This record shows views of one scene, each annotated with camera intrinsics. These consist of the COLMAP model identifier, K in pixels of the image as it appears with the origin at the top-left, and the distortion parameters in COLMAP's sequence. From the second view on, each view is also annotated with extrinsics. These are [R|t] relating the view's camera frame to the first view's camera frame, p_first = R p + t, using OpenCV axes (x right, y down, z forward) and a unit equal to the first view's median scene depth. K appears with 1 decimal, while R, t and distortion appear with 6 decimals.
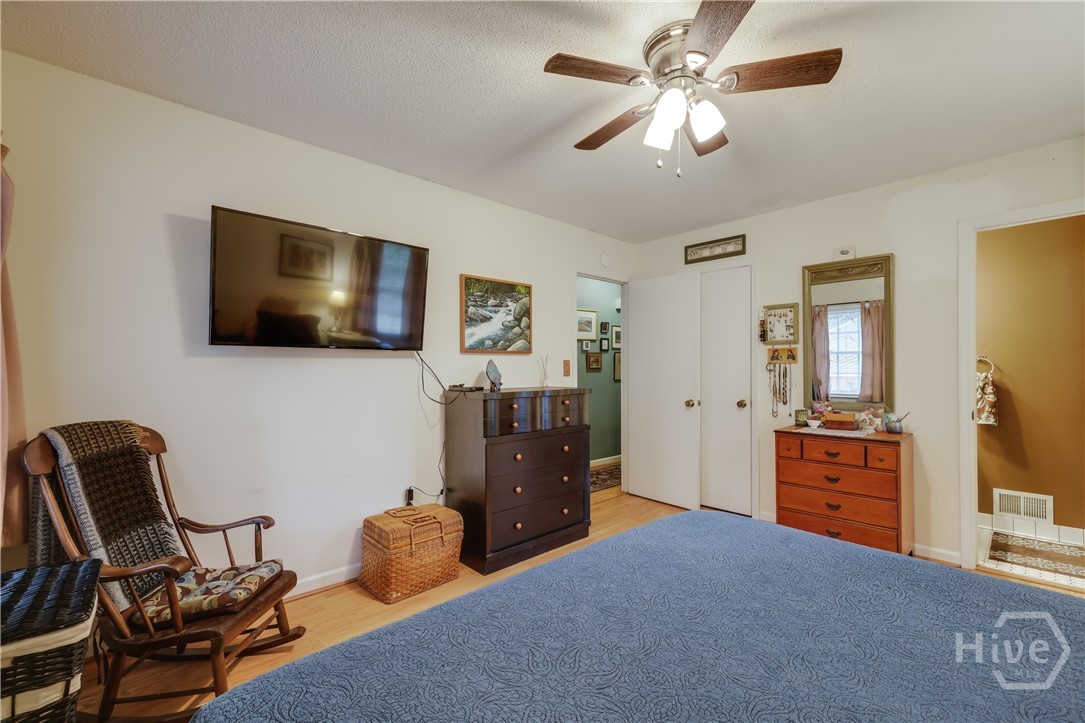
lens RADIAL K [[457.5, 0, 541.0], [0, 457.5, 369.7], [0, 0, 1]] dist [0.000147, 0.000034]
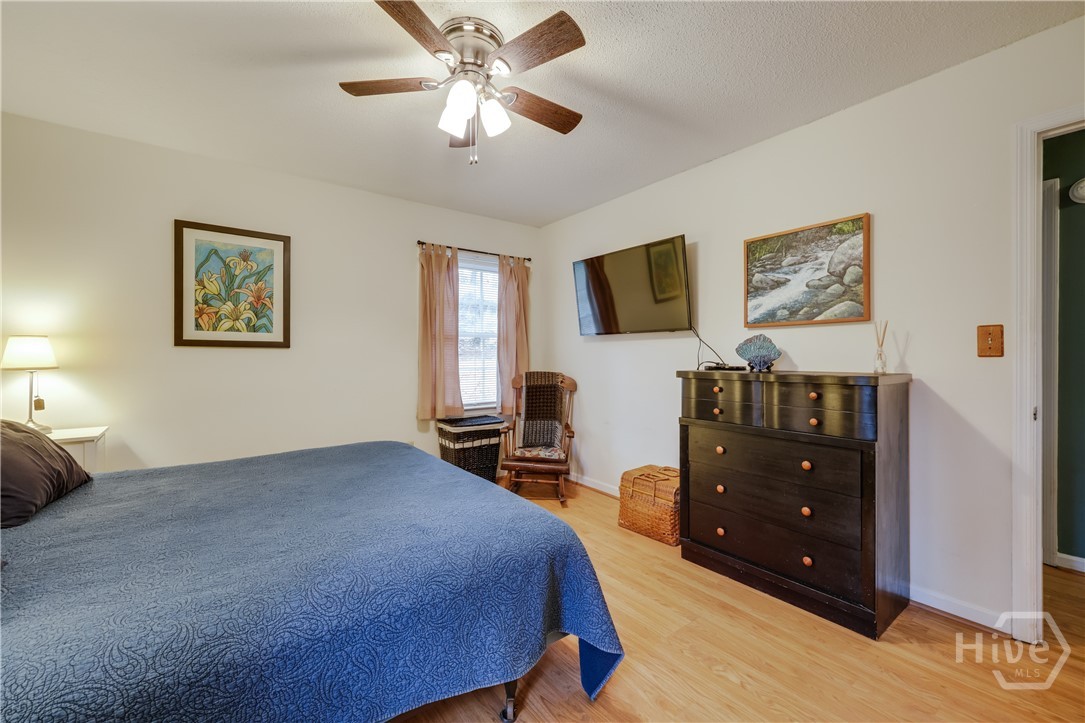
lens RADIAL K [[443.1, 0, 540.7], [0, 443.1, 356.3], [0, 0, 1]] dist [-0.000211, 0.000012]
pose [[-0.111825, 0.008327, -0.993693, 0.650120], [0.005876, 0.999953, 0.007719, 0.007645], [0.993711, -0.004976, -0.111868, 0.616922]]
